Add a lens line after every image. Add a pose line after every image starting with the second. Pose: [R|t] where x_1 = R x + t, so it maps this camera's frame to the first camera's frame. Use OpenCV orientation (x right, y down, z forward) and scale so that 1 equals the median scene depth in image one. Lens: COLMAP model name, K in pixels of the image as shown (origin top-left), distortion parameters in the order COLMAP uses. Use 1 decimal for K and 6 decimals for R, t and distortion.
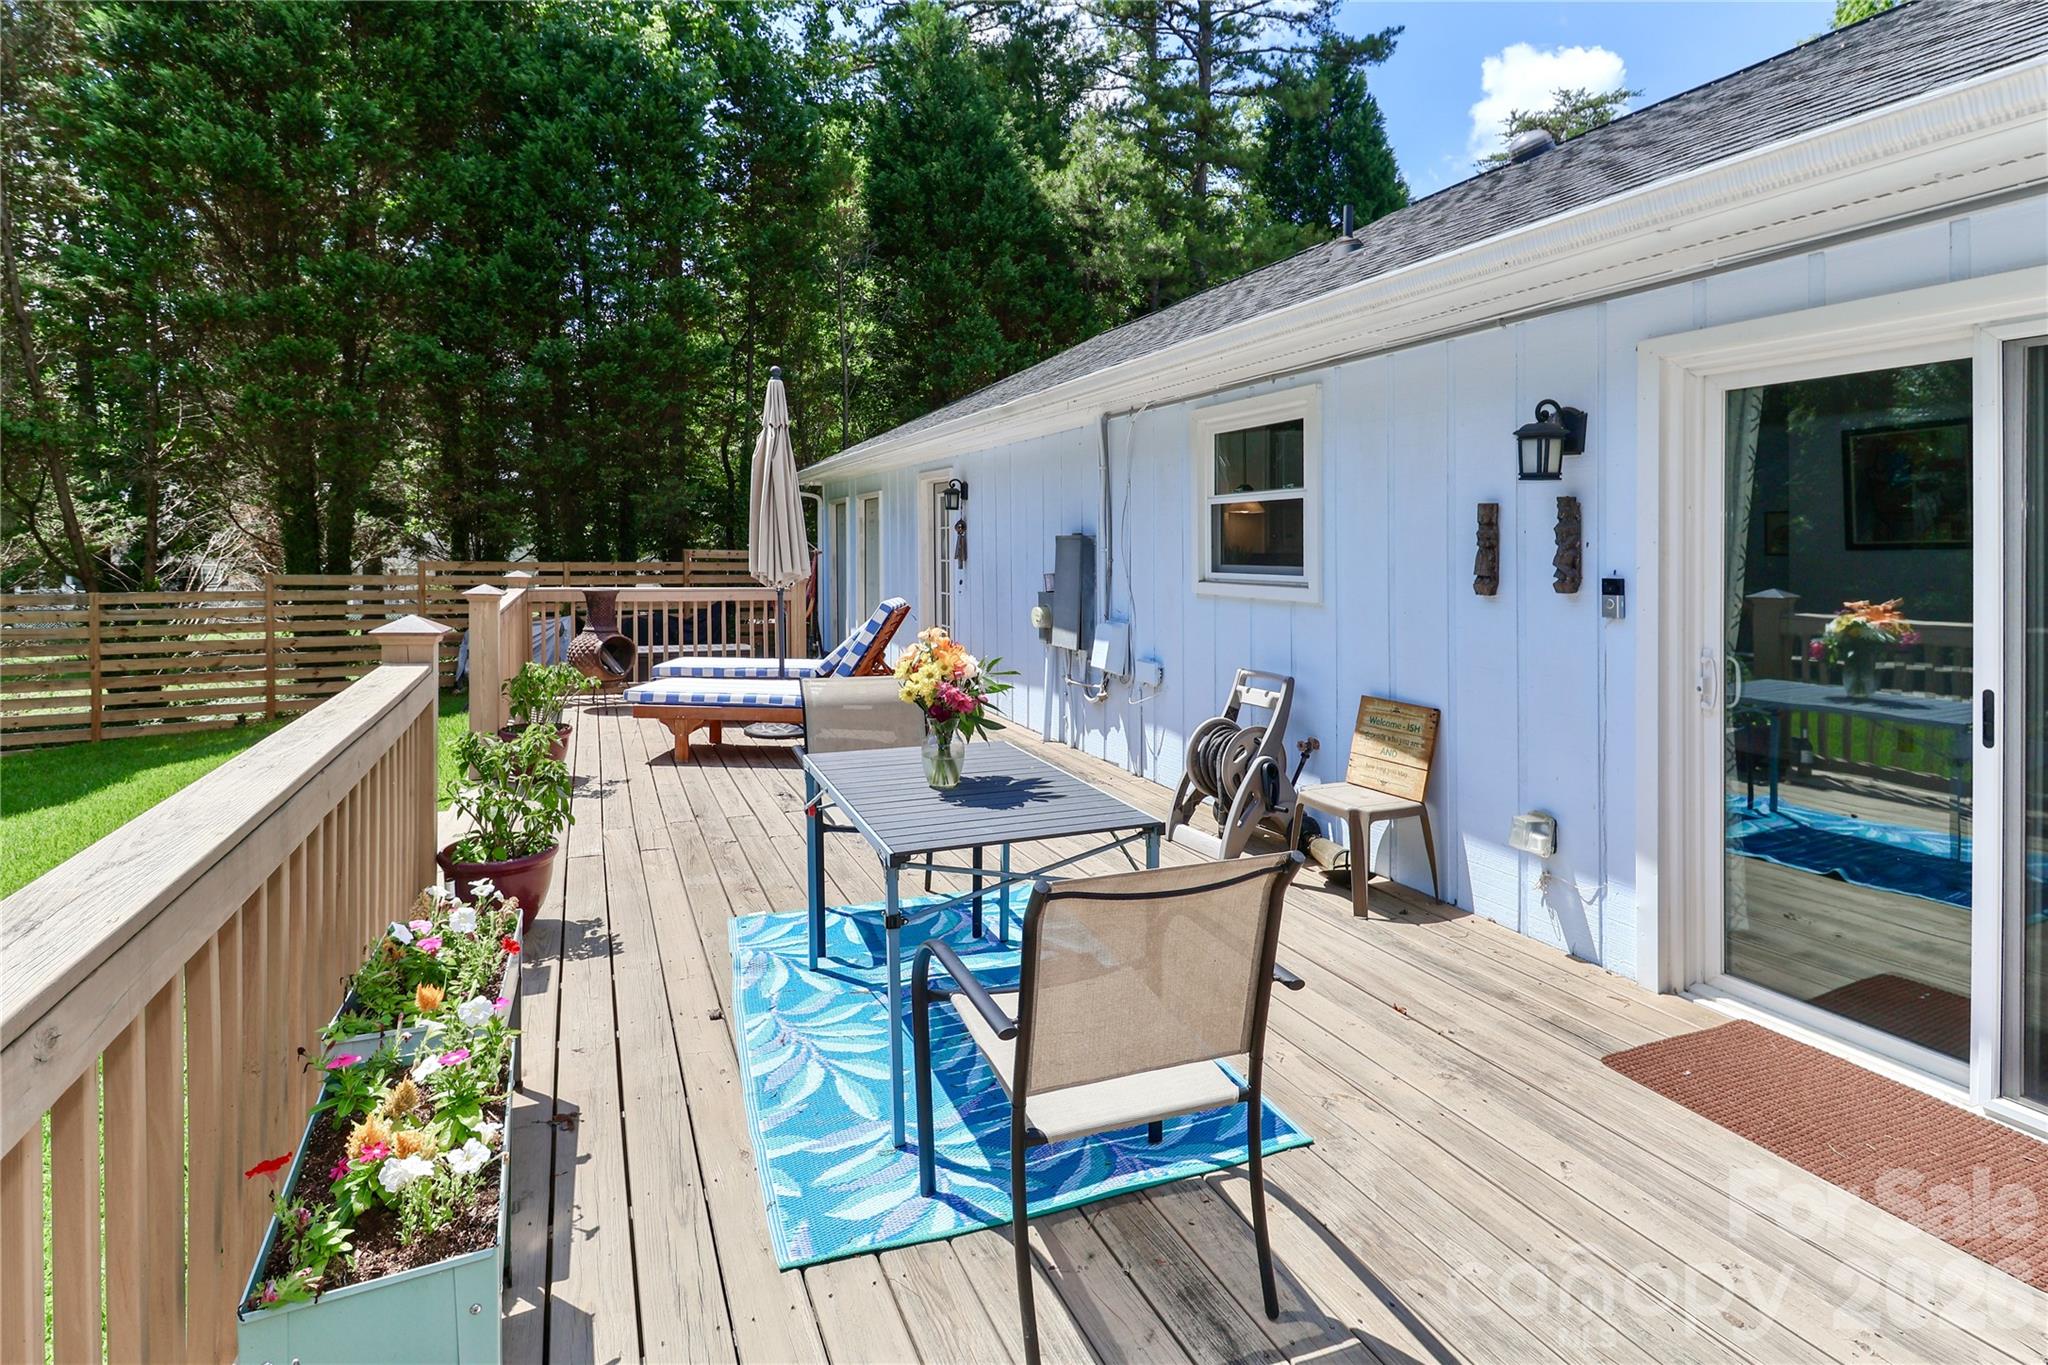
lens RADIAL K [[1020.3, 0, 1032.0], [0, 1020.3, 557.0], [0, 0, 1]] dist [0.022184, -0.013072]
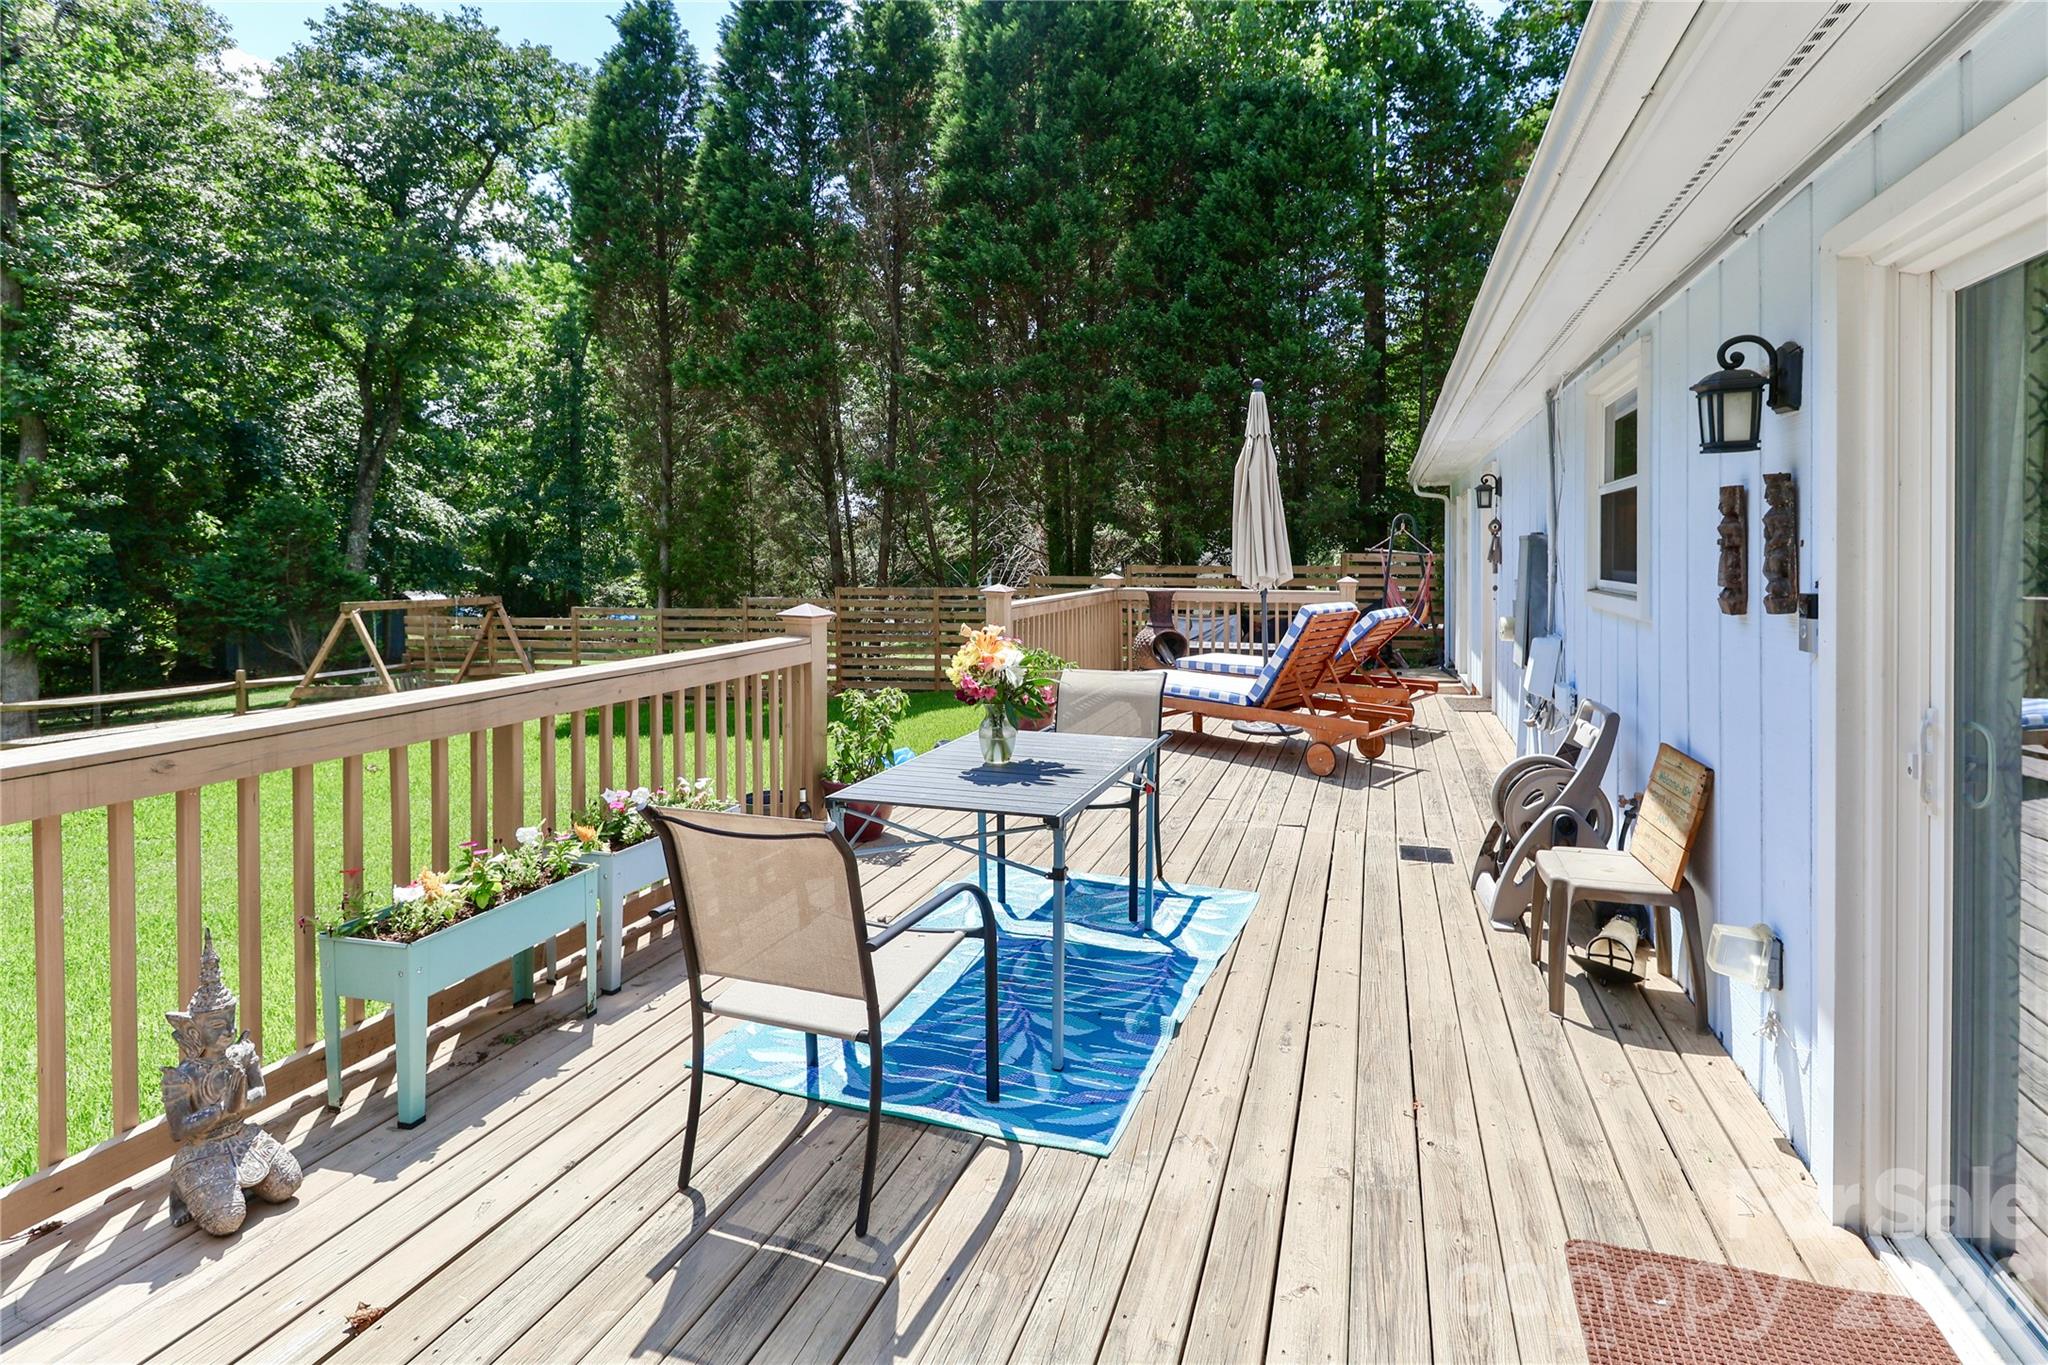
lens RADIAL K [[1020.3, 0, 1032.0], [0, 1020.3, 557.0], [0, 0, 1]] dist [0.022184, -0.013072]
pose [[0.743912, -0.005352, -0.668256, 0.378764], [0.003314, 0.999985, -0.004319, -0.000542], [0.668269, 0.000998, 0.743919, 0.094411]]
